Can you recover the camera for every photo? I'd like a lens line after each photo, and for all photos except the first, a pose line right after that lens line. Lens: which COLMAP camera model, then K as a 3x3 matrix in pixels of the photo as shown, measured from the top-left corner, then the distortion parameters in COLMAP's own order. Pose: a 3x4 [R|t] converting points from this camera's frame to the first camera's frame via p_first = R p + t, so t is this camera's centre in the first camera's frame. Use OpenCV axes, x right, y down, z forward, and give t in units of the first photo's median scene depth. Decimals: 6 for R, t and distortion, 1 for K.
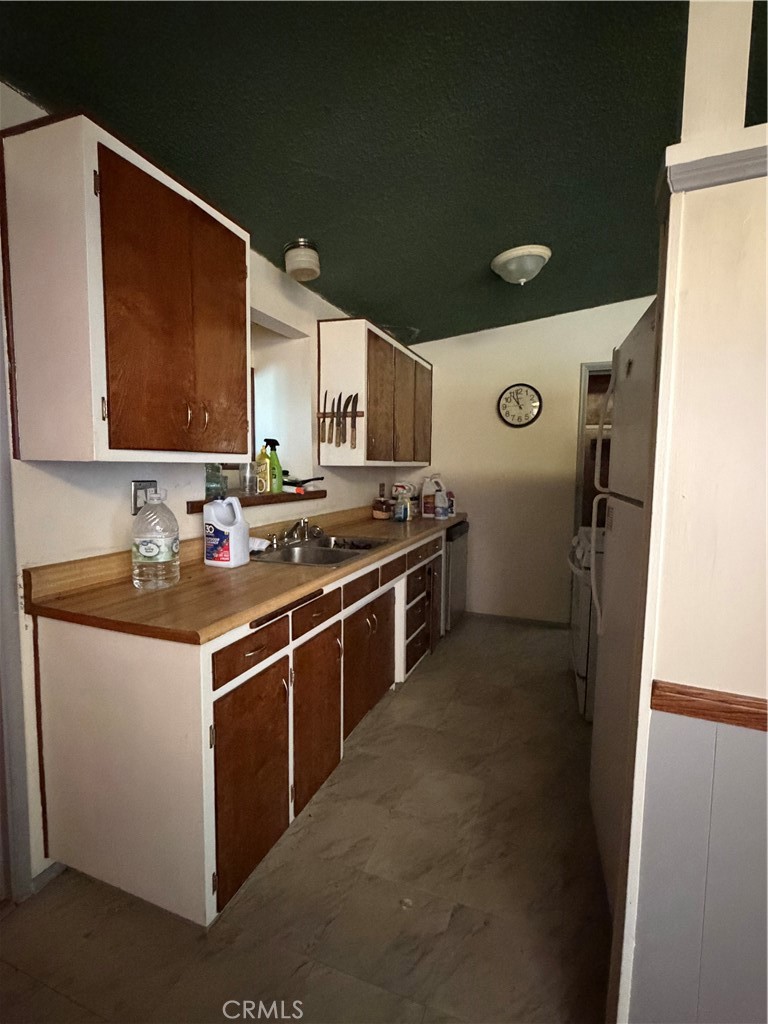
lens RADIAL K [[488.6, 0, 382.4], [0, 488.6, 514.4], [0, 0, 1]] dist [-0.001584, -0.000570]
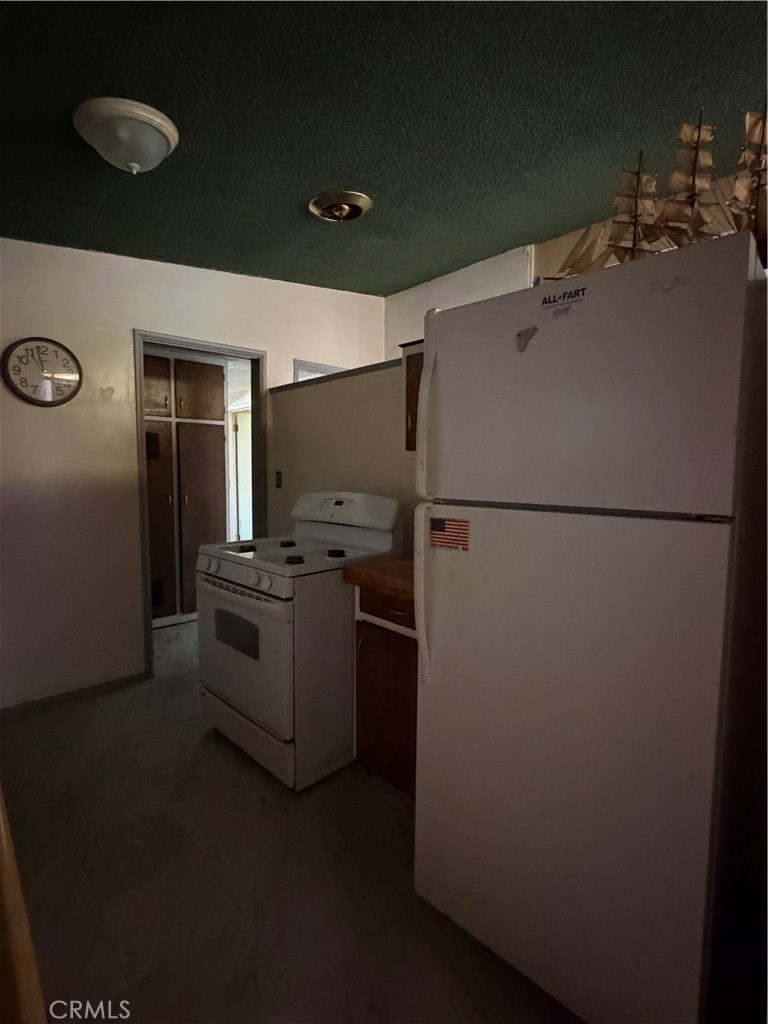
lens RADIAL K [[488.6, 0, 383.4], [0, 488.6, 512.7], [0, 0, 1]] dist [-0.001584, -0.000570]
pose [[0.458921, -0.085603, 0.884344, -0.113555], [0.086222, 0.994941, 0.051564, -0.033018], [-0.884284, 0.052586, 0.463980, 0.334055]]
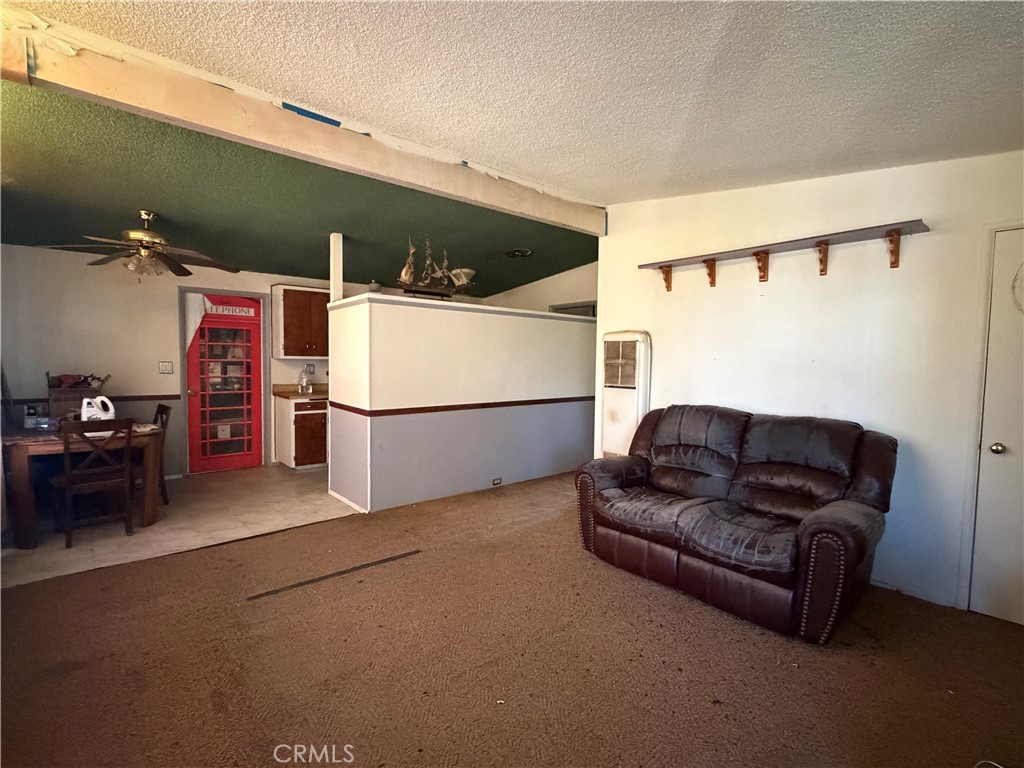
lens RADIAL K [[488.6, 0, 513.1], [0, 488.6, 383.0], [0, 0, 1]] dist [-0.001584, -0.000570]
pose [[0.880360, 0.025457, -0.473622, 3.020978], [-0.052798, 0.997612, -0.044518, 0.176152], [0.471358, 0.064198, 0.879602, -1.695677]]
